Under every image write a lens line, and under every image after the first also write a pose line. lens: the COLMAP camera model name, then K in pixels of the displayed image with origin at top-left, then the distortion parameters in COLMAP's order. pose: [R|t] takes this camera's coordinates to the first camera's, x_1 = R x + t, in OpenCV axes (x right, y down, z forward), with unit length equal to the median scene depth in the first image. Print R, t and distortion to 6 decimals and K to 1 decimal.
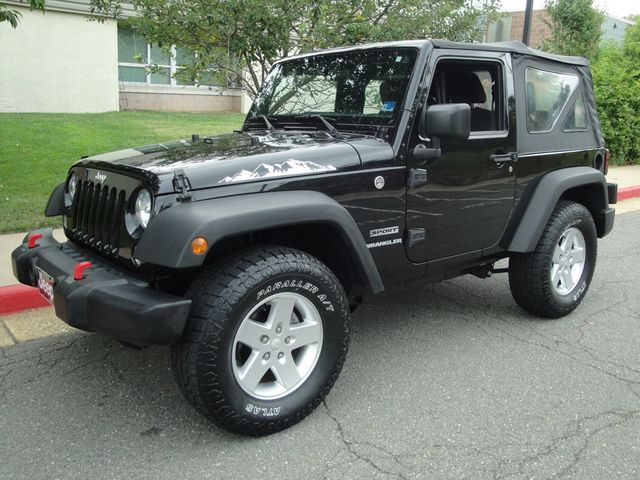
lens RADIAL K [[608.4, 0, 320.0], [0, 608.4, 240.0], [0, 0, 1]] dist [-0.041072, 0.029576]
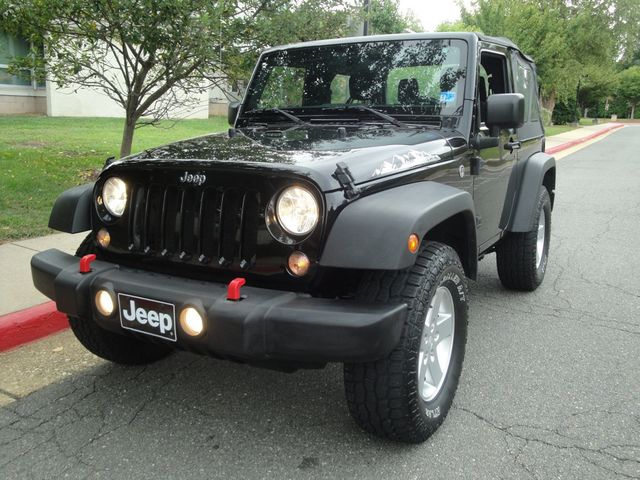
lens RADIAL K [[608.4, 0, 320.0], [0, 608.4, 240.0], [0, 0, 1]] dist [-0.041072, 0.029576]
pose [[0.929968, -0.086703, 0.357269, -0.494793], [0.087561, 0.996063, 0.013807, -0.015371], [-0.357060, 0.018443, 0.933899, 0.146931]]
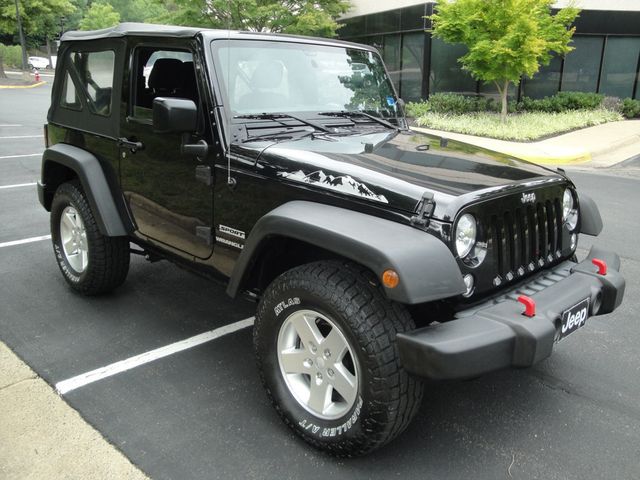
lens RADIAL K [[608.4, 0, 320.0], [0, 608.4, 240.0], [0, 0, 1]] dist [-0.041072, 0.029576]
pose [[-0.138094, -0.281710, 0.949510, -1.181328], [0.159183, 0.939919, 0.302016, -0.360232], [-0.977543, 0.192852, -0.084953, 1.342691]]
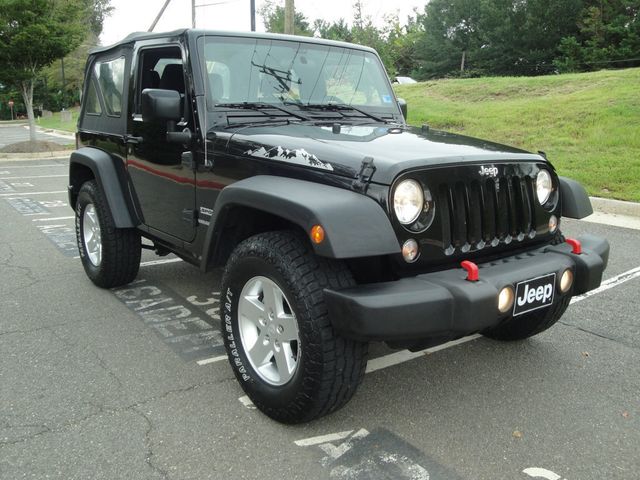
lens RADIAL K [[608.4, 0, 320.0], [0, 608.4, 240.0], [0, 0, 1]] dist [-0.041072, 0.029576]
pose [[-0.011400, -0.218358, 0.975802, -1.241545], [0.184462, 0.958658, 0.216676, -0.240859], [-0.982773, 0.182469, 0.029350, 1.187990]]
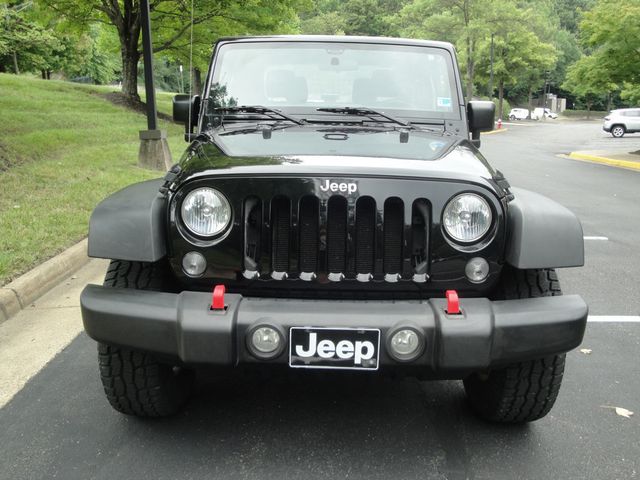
lens RADIAL K [[608.4, 0, 320.0], [0, 608.4, 240.0], [0, 0, 1]] dist [-0.041072, 0.029576]
pose [[0.623078, -0.159108, 0.765806, -0.928027], [0.143723, 0.985710, 0.087860, -0.104555], [-0.768842, 0.055320, 0.637042, 0.517830]]
